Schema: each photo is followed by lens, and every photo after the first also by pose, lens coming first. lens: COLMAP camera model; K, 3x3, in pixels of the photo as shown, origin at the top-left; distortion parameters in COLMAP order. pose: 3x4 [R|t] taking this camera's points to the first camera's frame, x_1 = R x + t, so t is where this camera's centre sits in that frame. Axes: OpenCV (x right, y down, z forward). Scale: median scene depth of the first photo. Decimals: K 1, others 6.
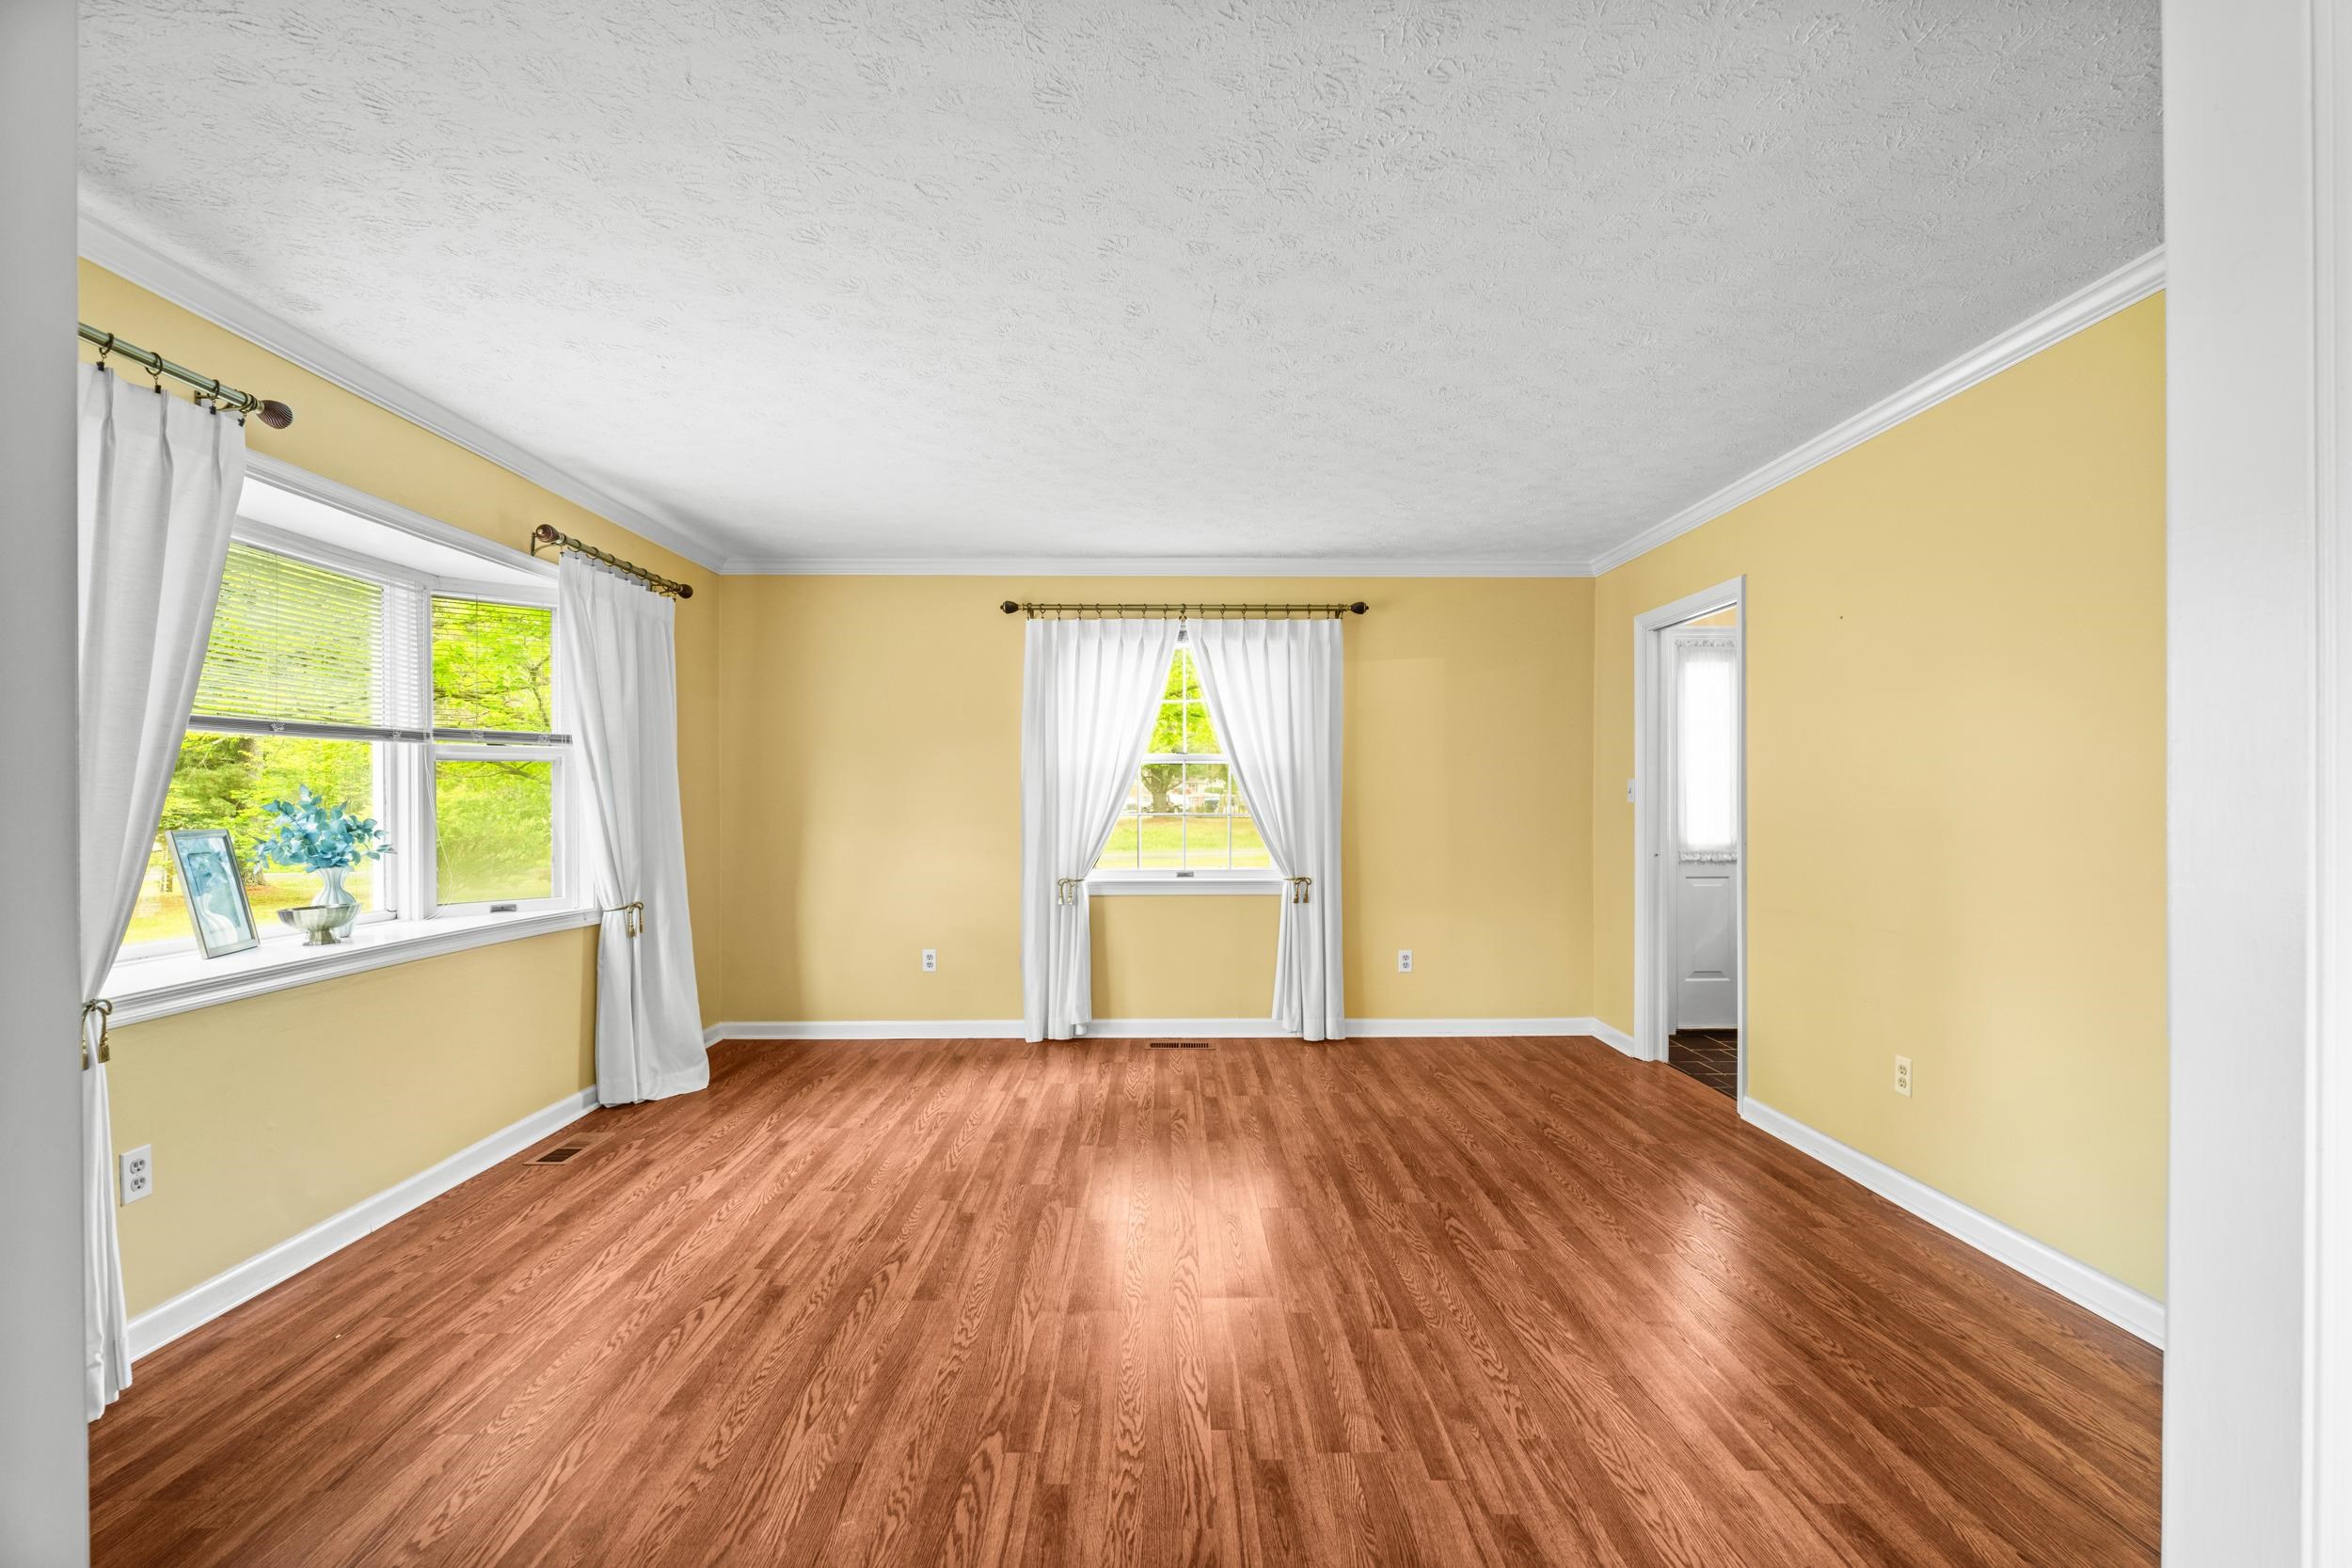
lens RADIAL K [[1069.3, 0, 1195.8], [0, 1069.3, 798.9], [0, 0, 1]] dist [-0.013621, 0.001759]
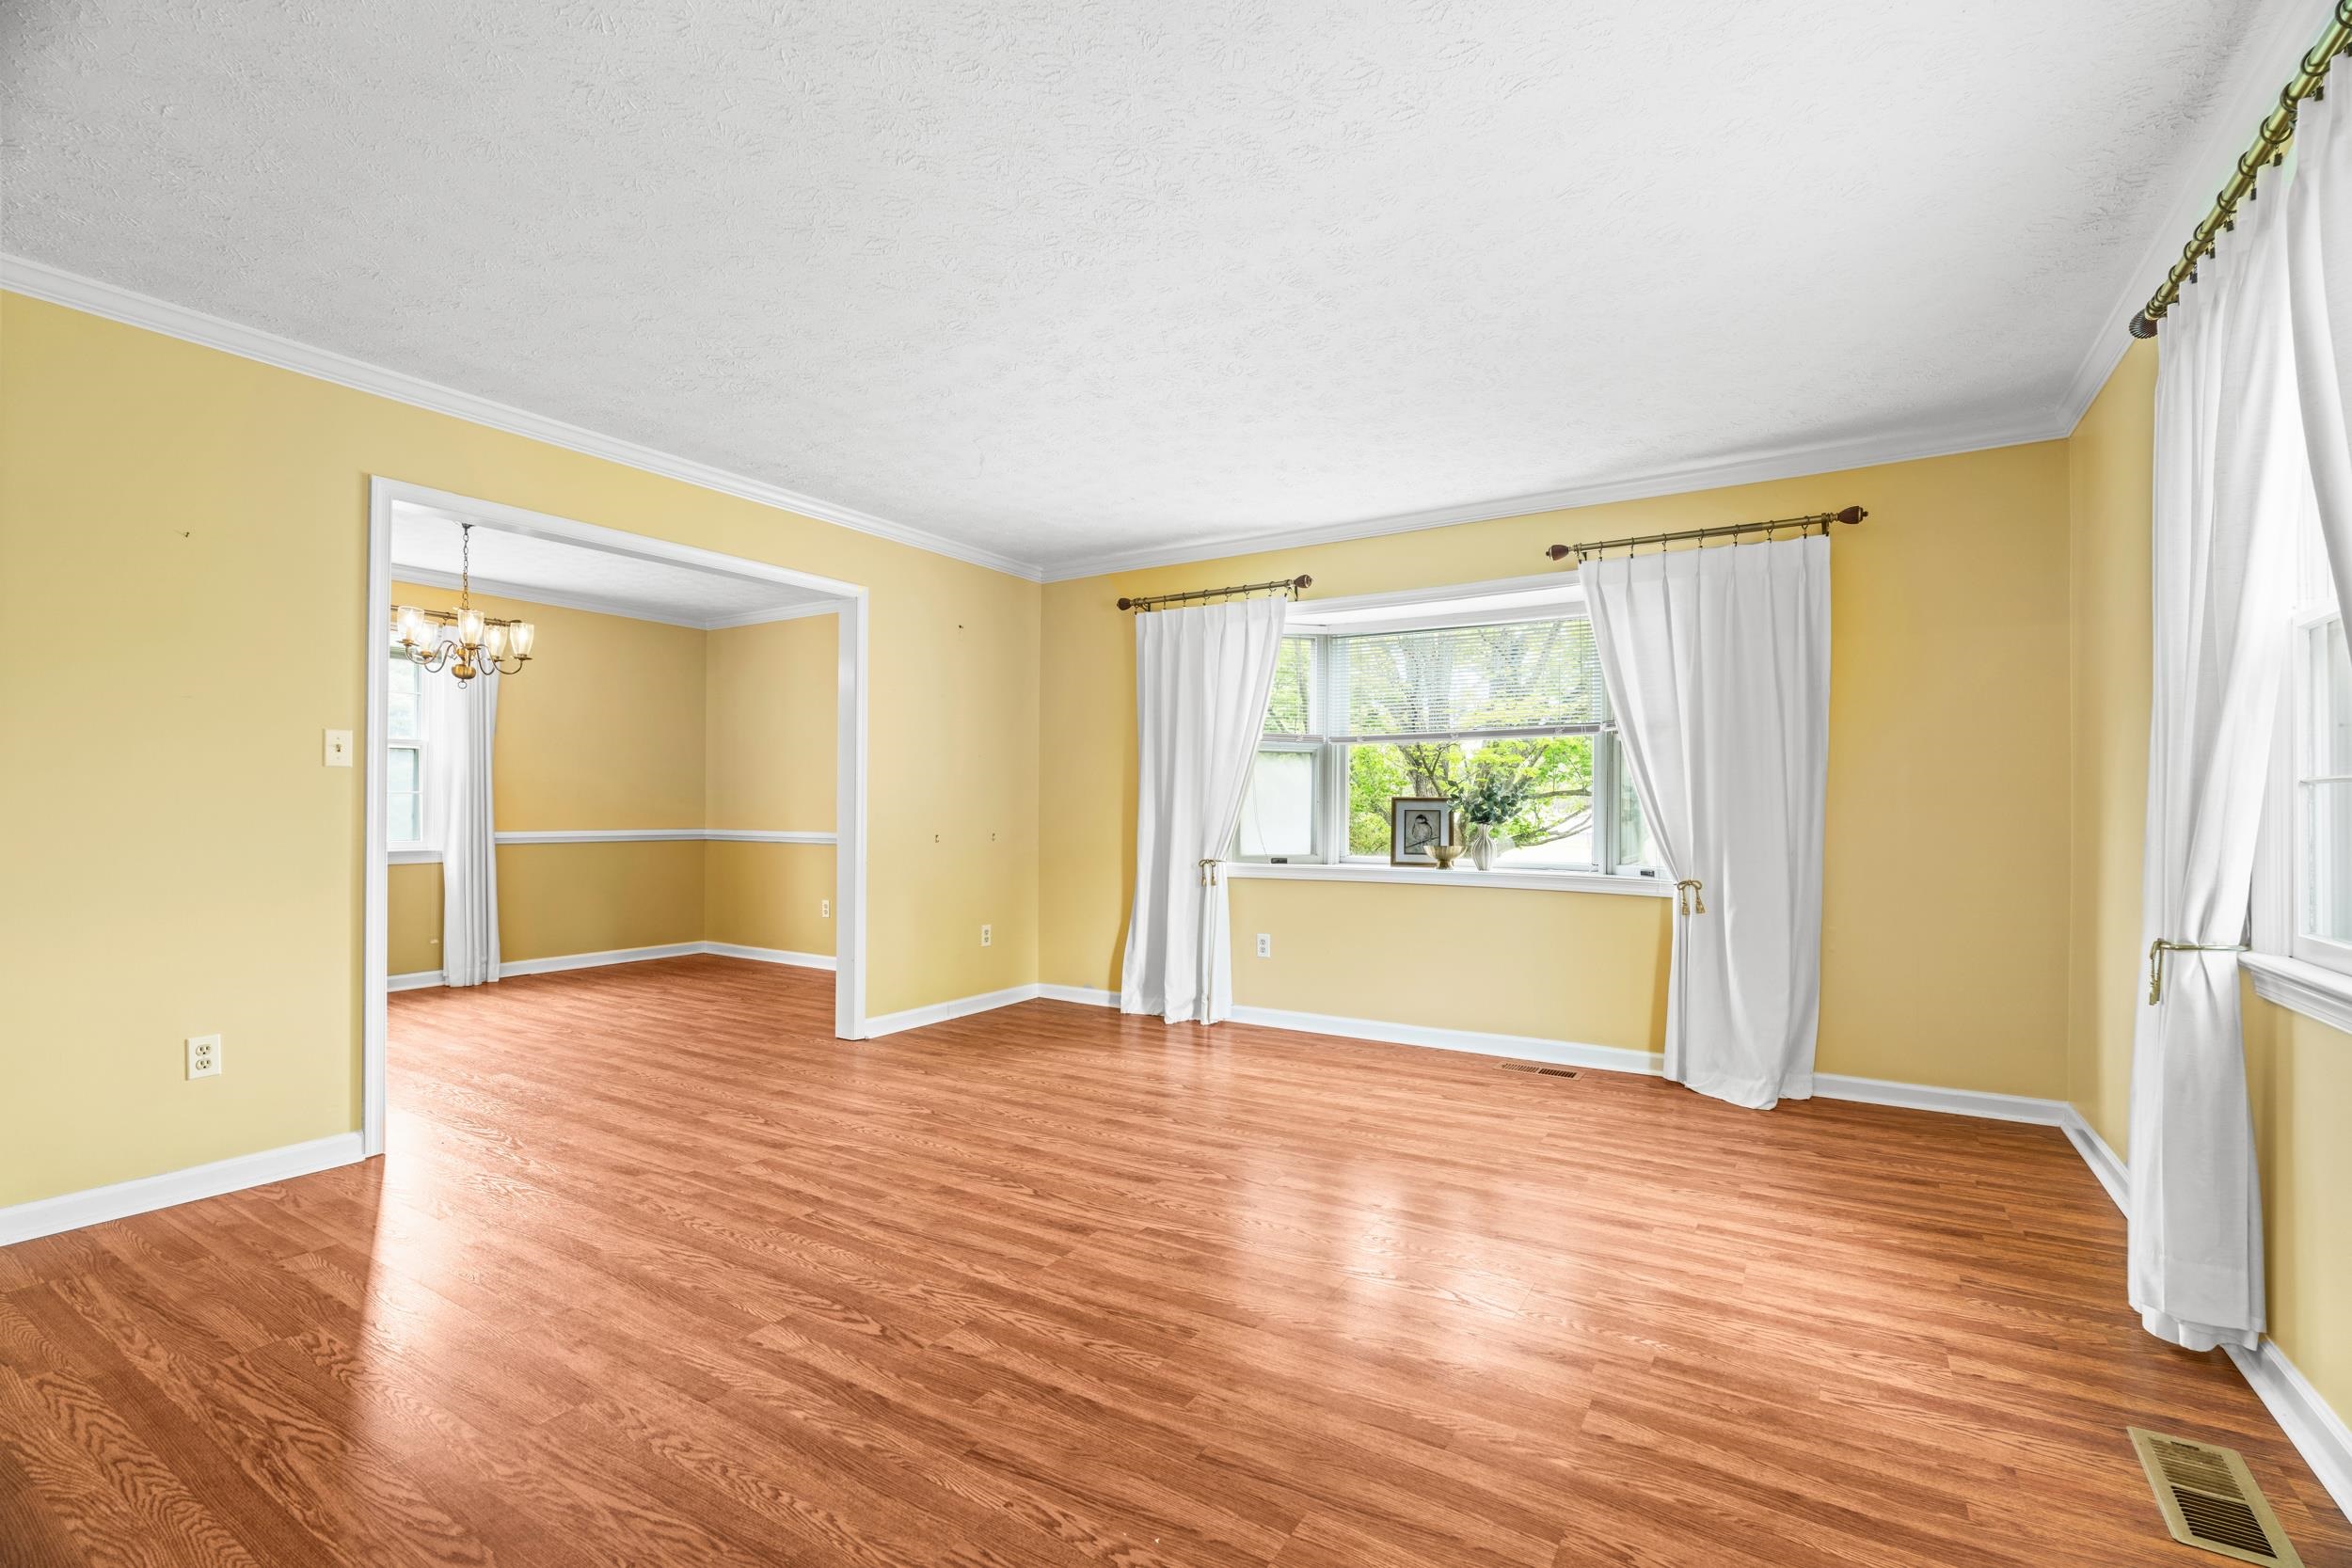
lens RADIAL K [[1032.5, 0, 1177.0], [0, 1032.5, 804.6], [0, 0, 1]] dist [-0.013634, 0.001830]
pose [[-0.554800, -0.002771, -0.831979, 0.721886], [-0.003744, 0.999993, -0.000834, 0.043015], [0.831976, 0.002652, -0.554806, 1.593114]]
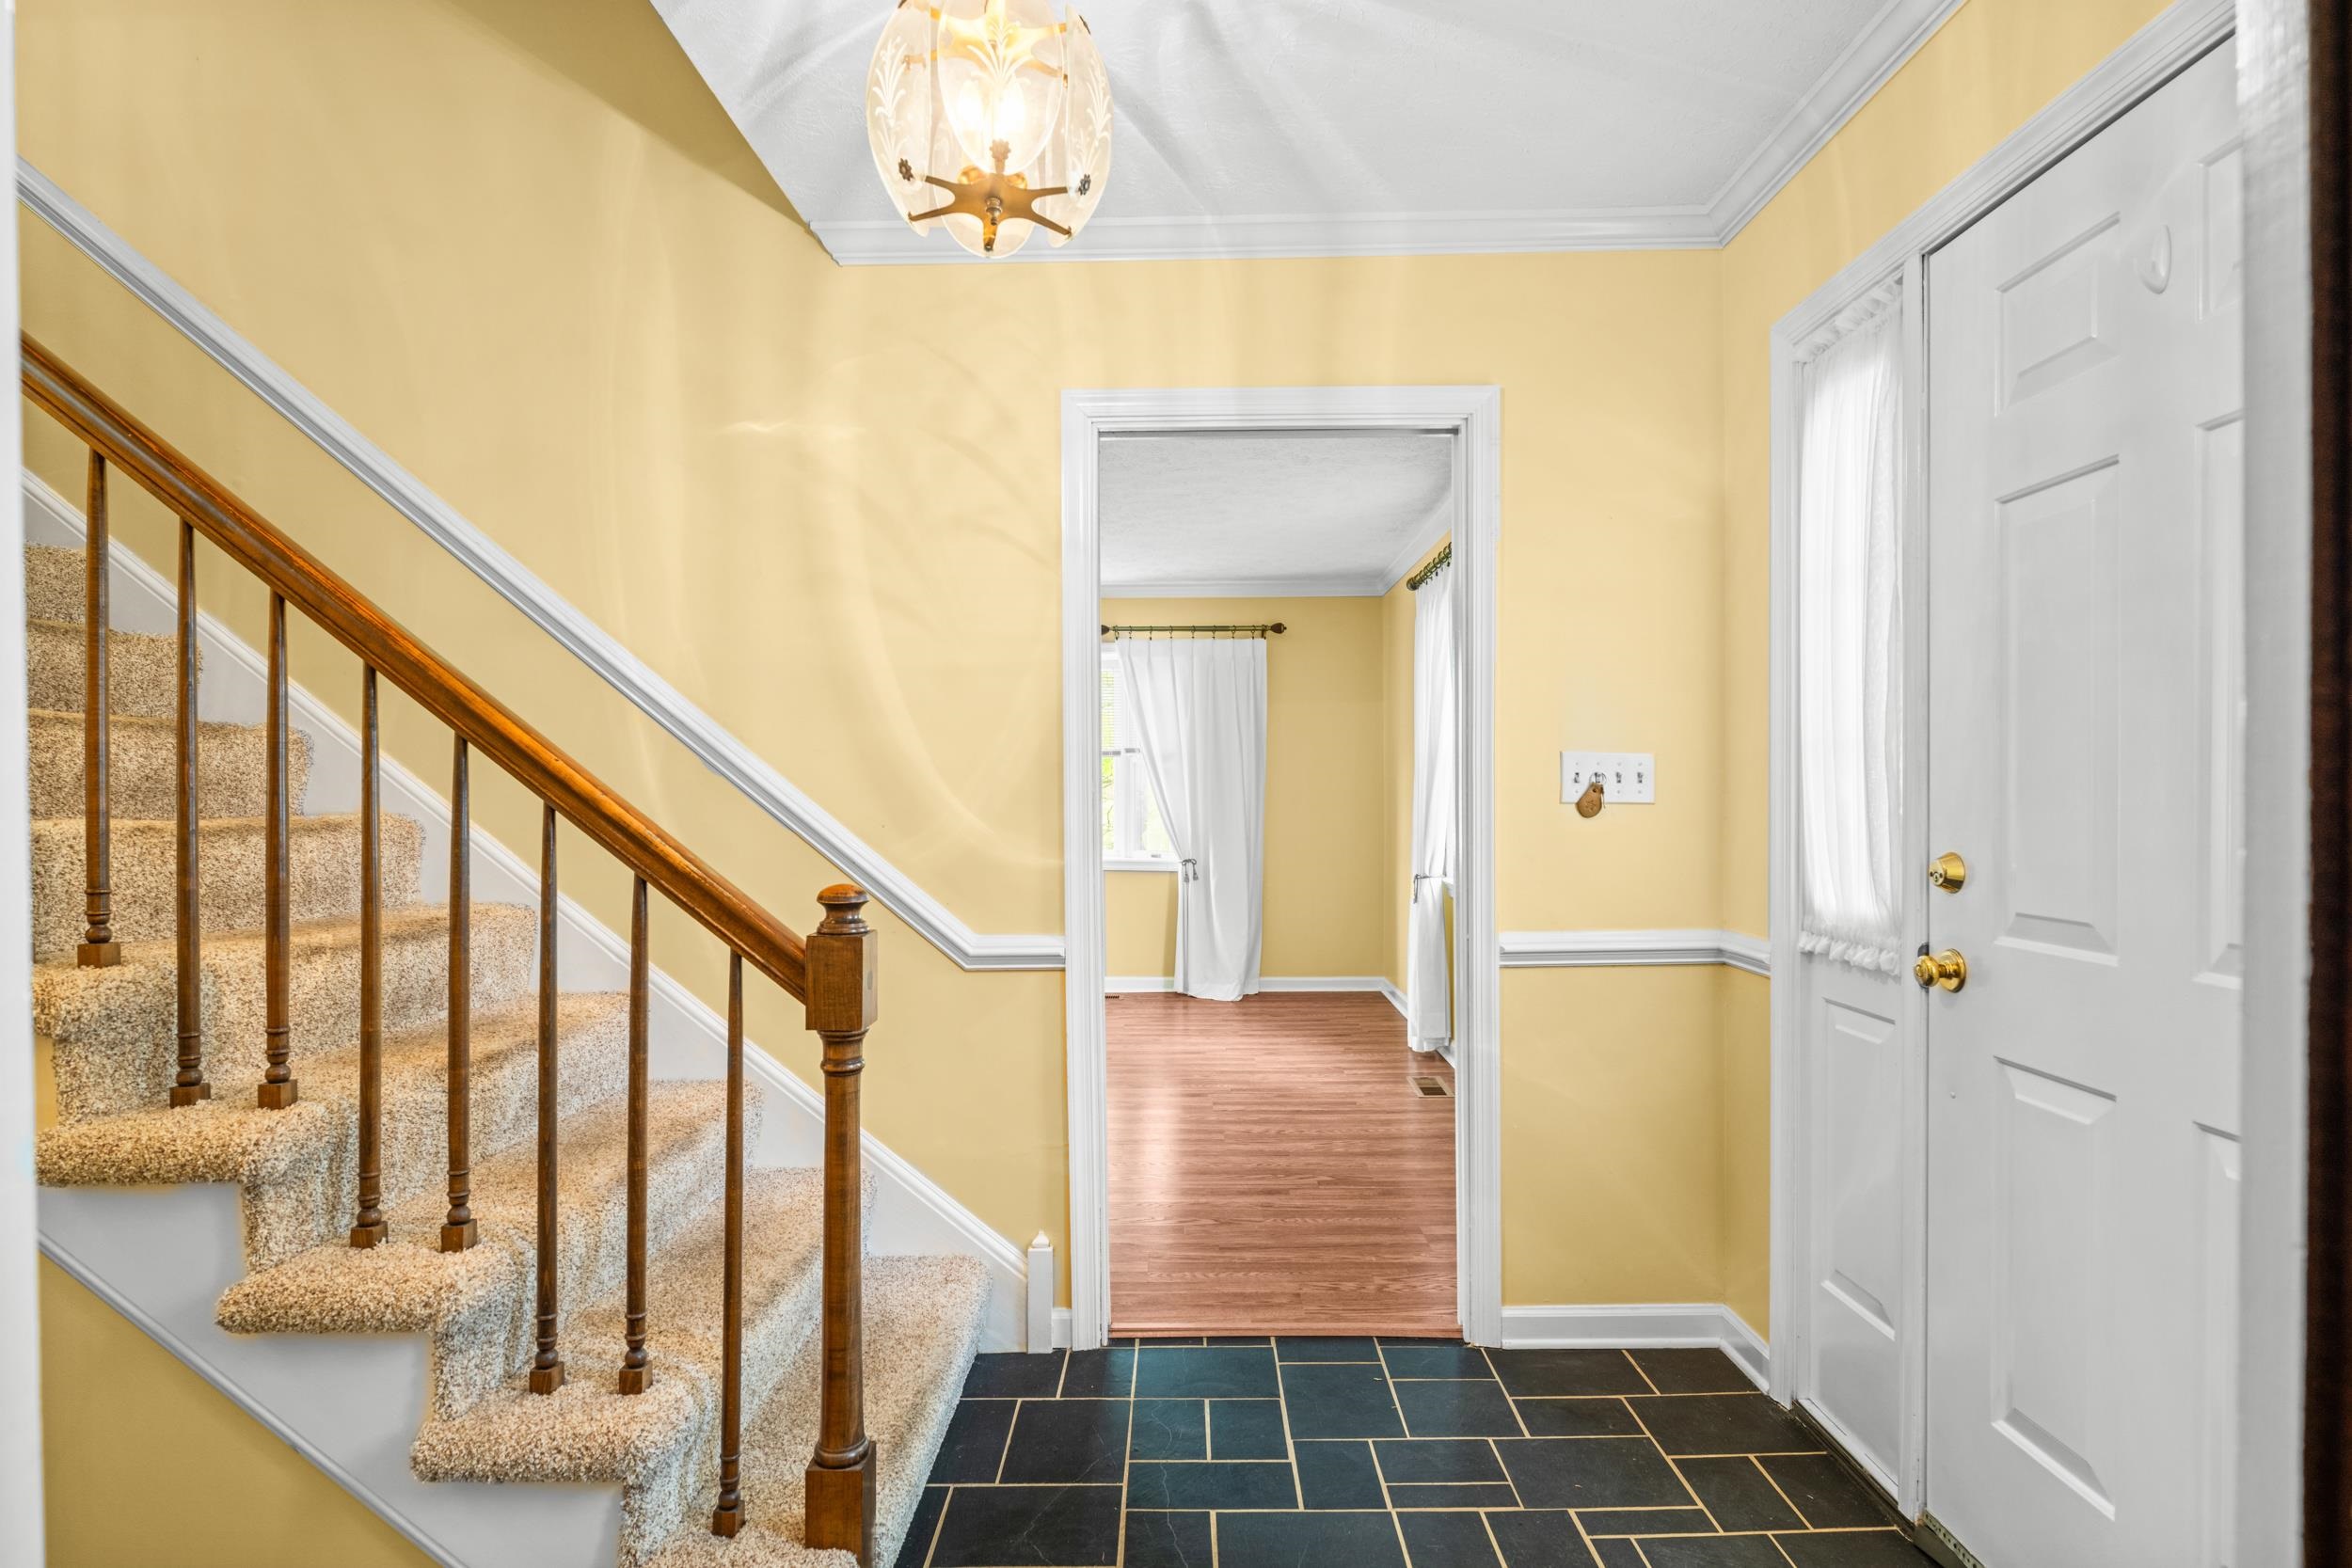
lens RADIAL K [[1225.4, 0, 1176.0], [0, 1225.4, 791.2], [0, 0, 1]] dist [-0.001351, -0.000017]
pose [[-0.035851, 0.000767, -0.999357, 1.642998], [0.002625, 0.999996, 0.000673, 0.003087], [0.999354, -0.002600, -0.035853, 1.467020]]
